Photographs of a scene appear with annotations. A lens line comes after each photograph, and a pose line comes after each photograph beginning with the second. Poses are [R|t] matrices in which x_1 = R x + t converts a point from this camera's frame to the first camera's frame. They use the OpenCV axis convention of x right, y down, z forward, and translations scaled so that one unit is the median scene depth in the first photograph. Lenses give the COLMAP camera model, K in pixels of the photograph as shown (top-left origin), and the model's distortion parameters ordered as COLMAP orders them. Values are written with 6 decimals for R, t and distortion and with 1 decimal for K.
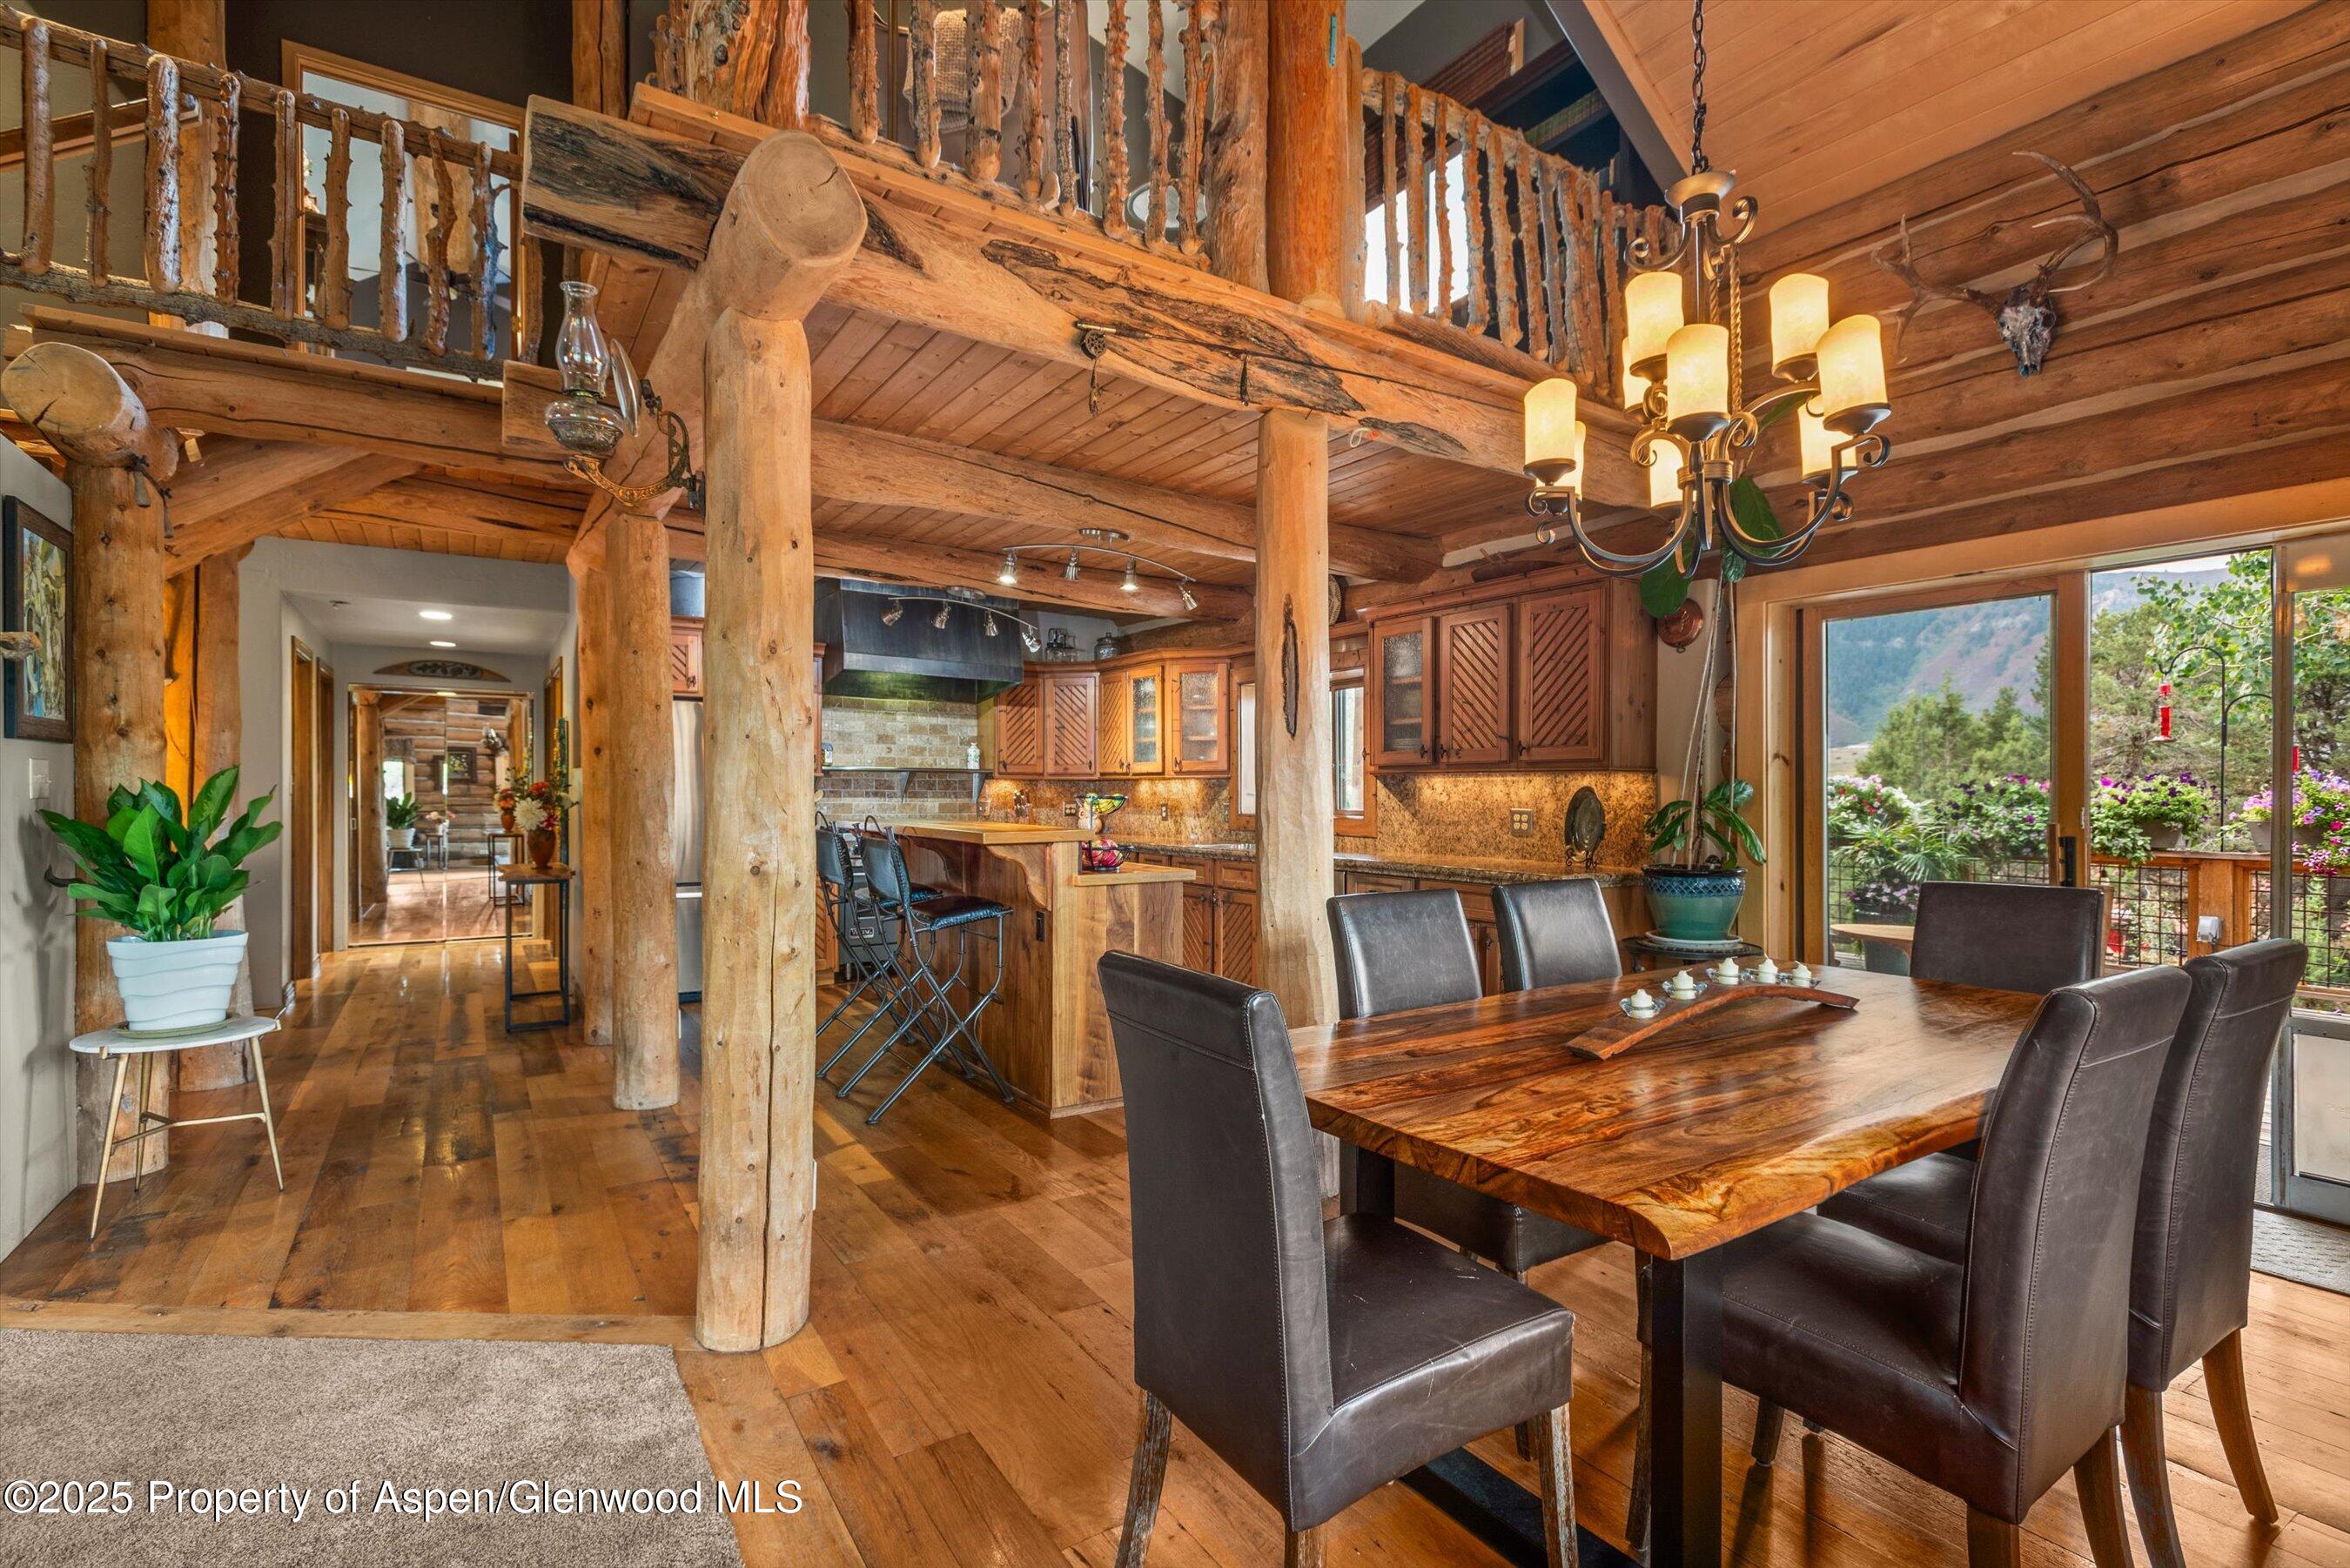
lens RADIAL K [[1095.5, 0, 1143.5], [0, 1095.5, 794.3], [0, 0, 1]] dist [-0.000089, -0.000428]
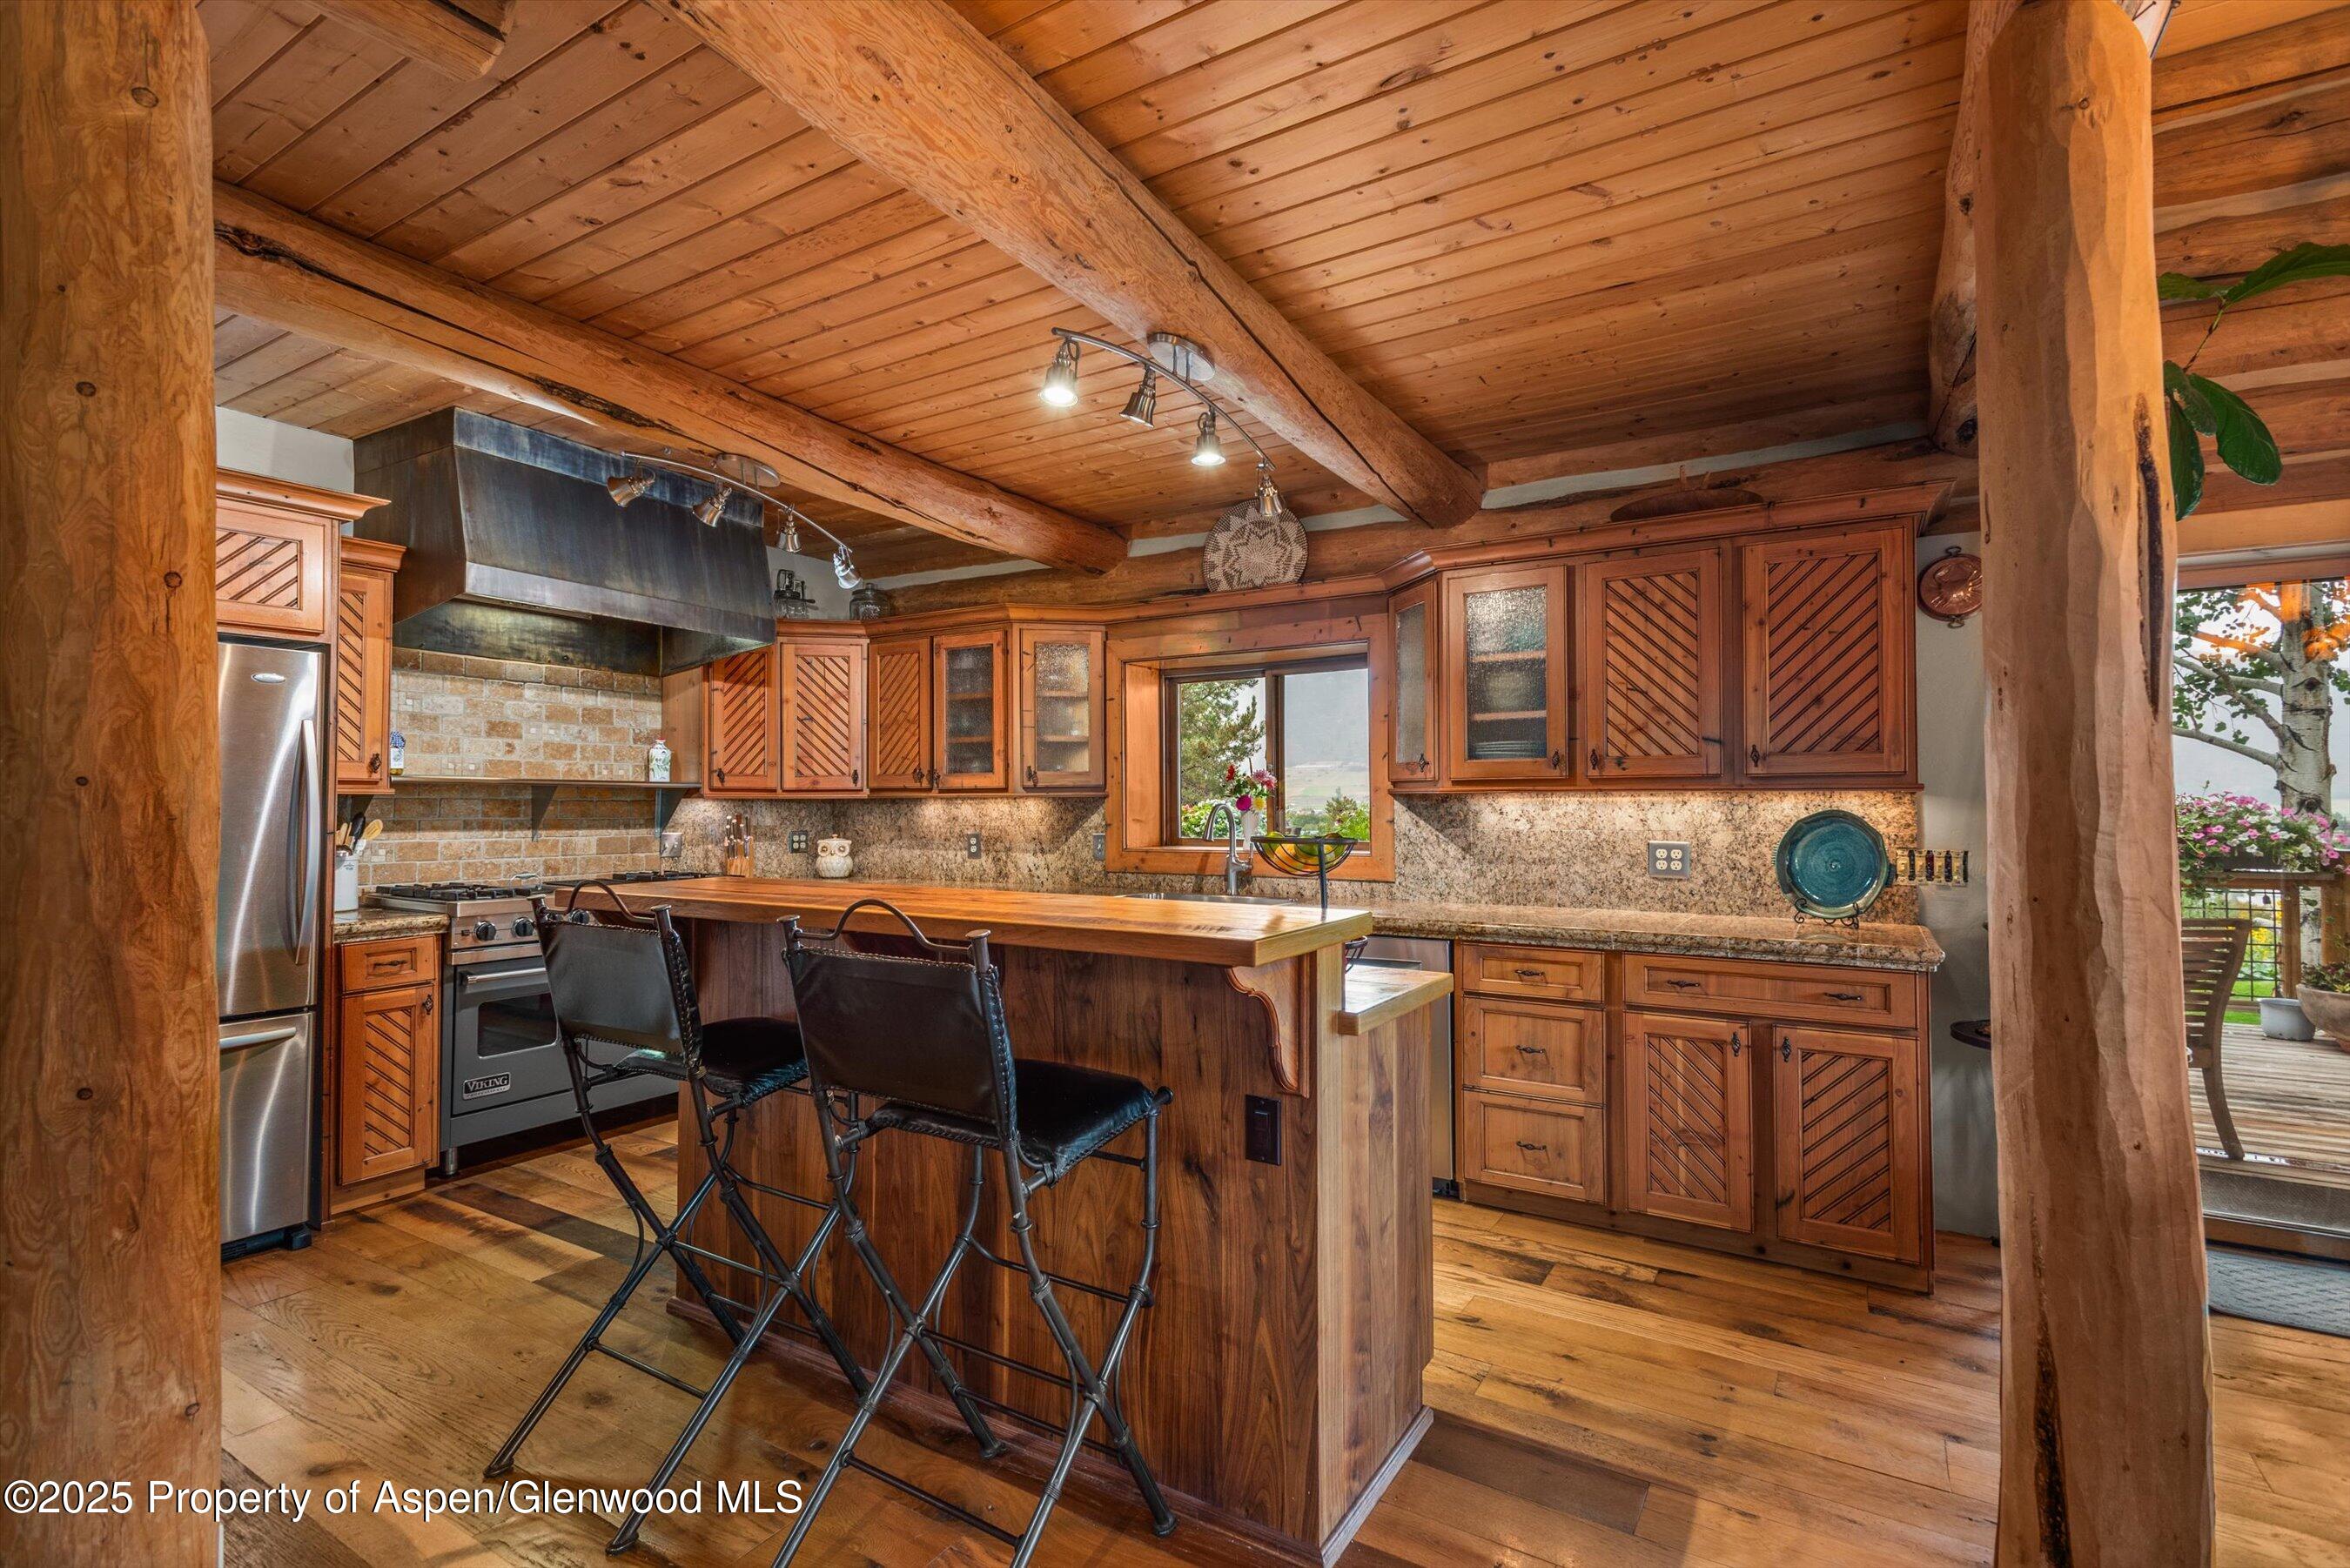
lens RADIAL K [[1108.1, 0, 1173.8], [0, 1108.1, 774.9], [0, 0, 1]] dist [0.026572, -0.012000]
pose [[0.899514, 0.007985, 0.436820, -0.254847], [0.005699, 0.999533, -0.030007, -0.009719], [-0.436855, 0.029481, 0.899048, 0.463557]]
